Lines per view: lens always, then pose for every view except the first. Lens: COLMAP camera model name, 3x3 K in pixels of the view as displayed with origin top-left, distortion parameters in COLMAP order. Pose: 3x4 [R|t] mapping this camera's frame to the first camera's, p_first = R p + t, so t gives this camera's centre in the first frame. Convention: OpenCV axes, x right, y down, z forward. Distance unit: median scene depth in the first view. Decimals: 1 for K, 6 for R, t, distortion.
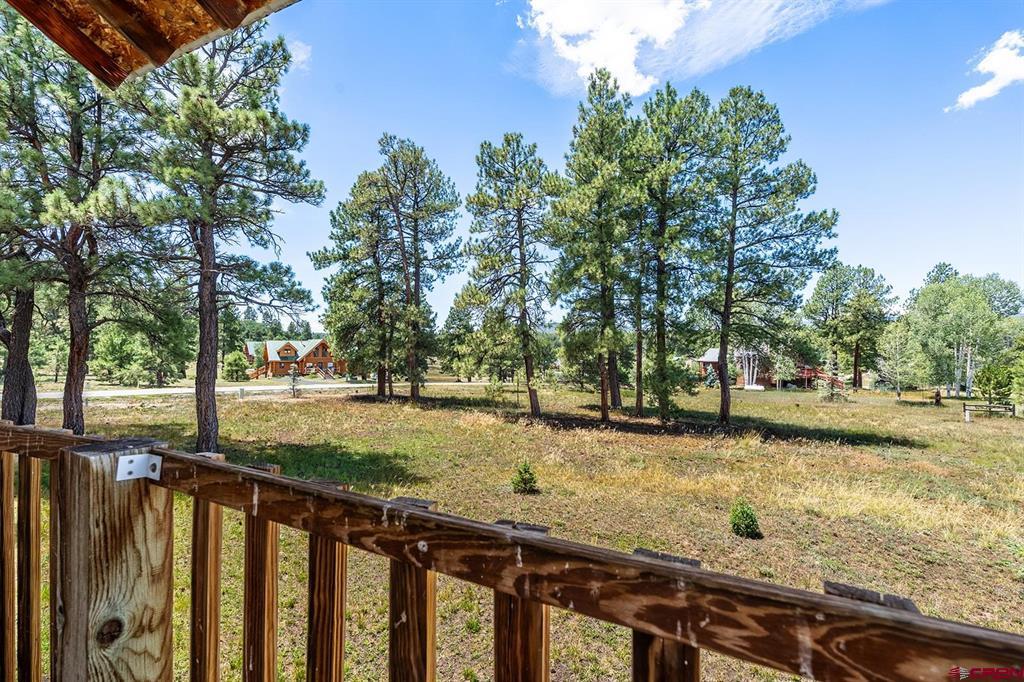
lens RADIAL K [[449.6, 0, 512.0], [0, 449.6, 341.0], [0, 0, 1]] dist [0.000967, 0.000208]
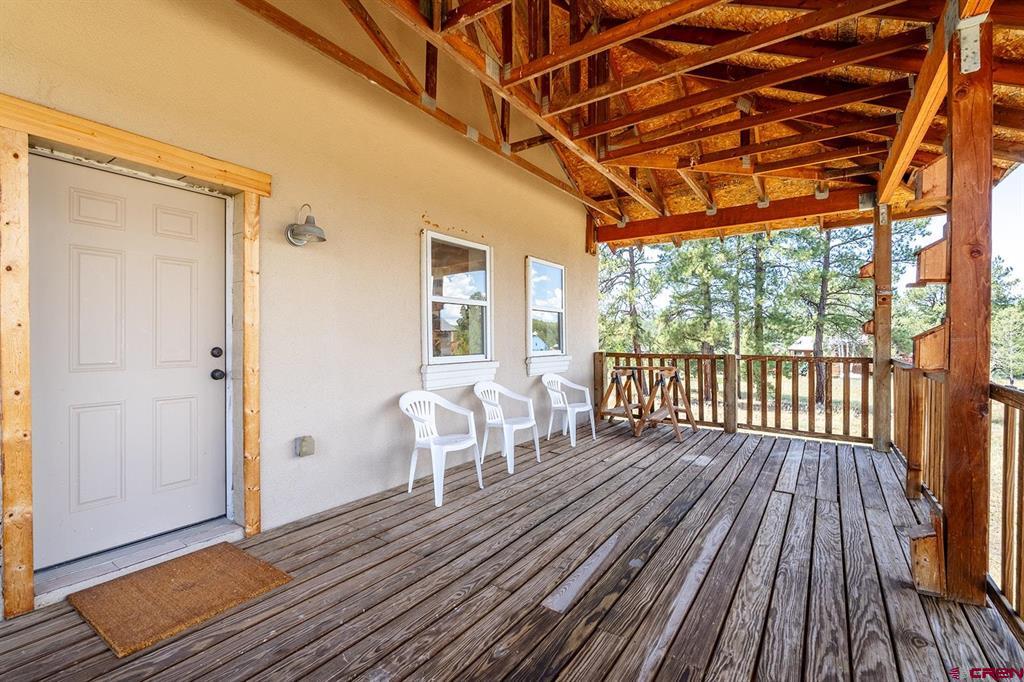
lens RADIAL K [[458.5, 0, 512.0], [0, 458.5, 341.0], [0, 0, 1]] dist [-0.004656, -0.000284]
pose [[0.989330, -0.007512, -0.145498, -0.116963], [0.010739, 0.999713, 0.021405, -0.005073], [0.145295, -0.022739, 0.989127, -0.230817]]
